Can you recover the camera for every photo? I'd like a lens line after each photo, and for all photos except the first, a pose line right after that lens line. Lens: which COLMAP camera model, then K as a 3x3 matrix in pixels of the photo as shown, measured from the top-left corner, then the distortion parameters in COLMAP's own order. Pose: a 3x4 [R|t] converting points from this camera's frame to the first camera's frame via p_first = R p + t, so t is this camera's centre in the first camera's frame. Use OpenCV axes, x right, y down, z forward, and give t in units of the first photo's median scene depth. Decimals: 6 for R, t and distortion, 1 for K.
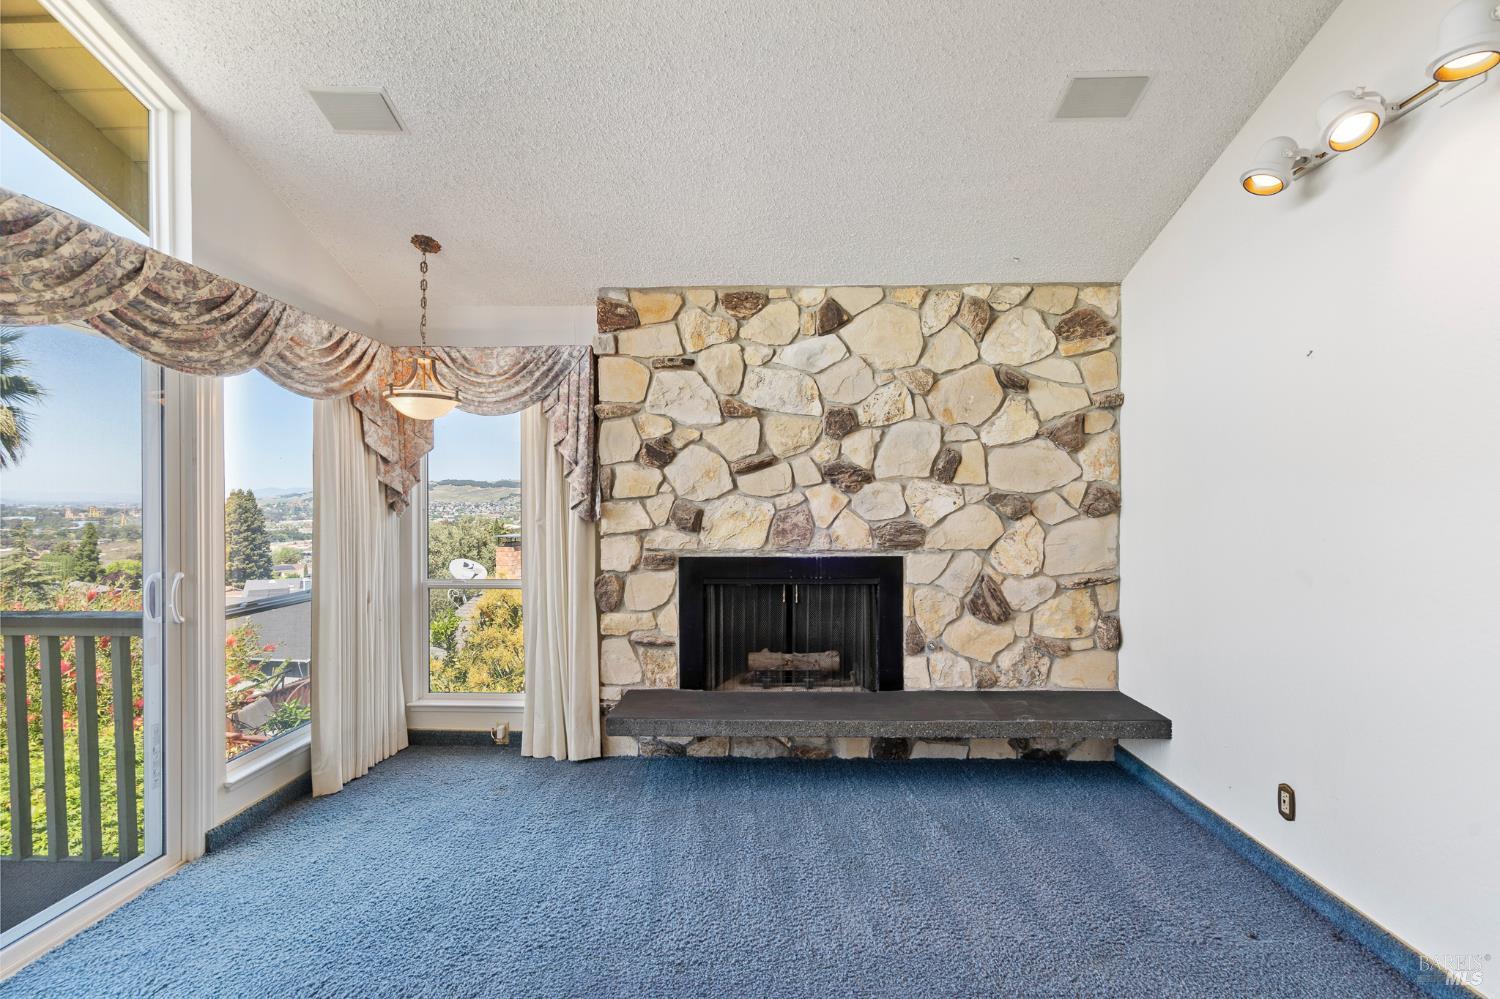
lens RADIAL K [[679.1, 0, 753.0], [0, 679.1, 505.3], [0, 0, 1]] dist [-0.008408, 0.004602]
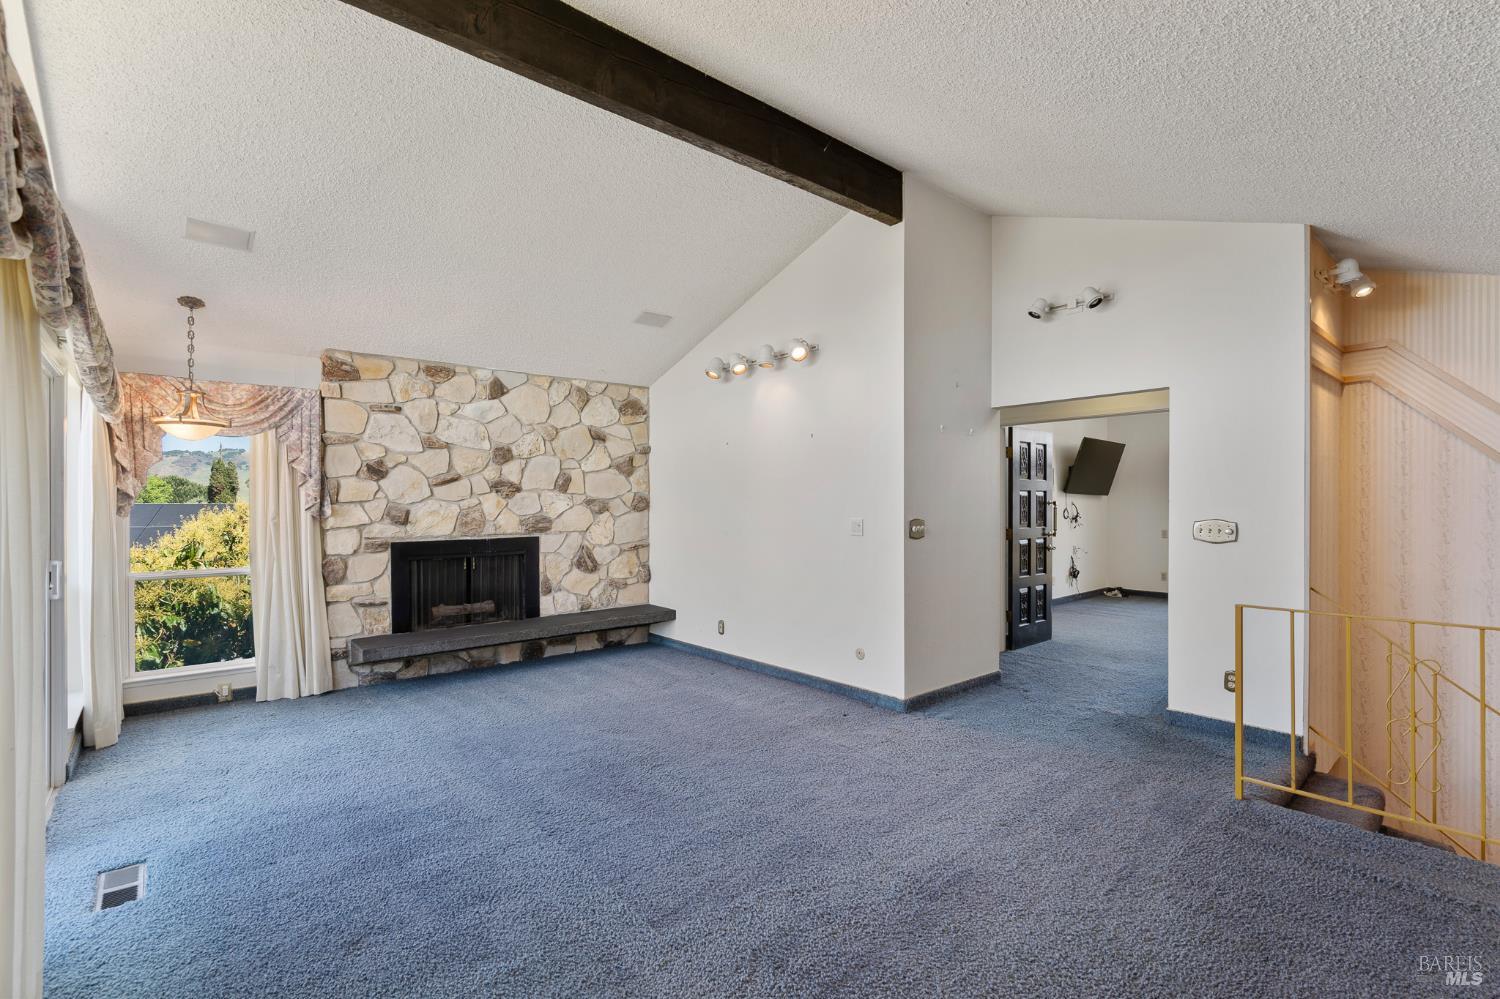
lens RADIAL K [[679.1, 0, 745.4], [0, 679.1, 503.2], [0, 0, 1]] dist [-0.008408, 0.004602]
pose [[0.750594, -0.003138, 0.660756, -0.502364], [0.006383, 0.999977, -0.002501, 0.000664], [-0.660733, 0.006094, 0.750596, -0.590775]]
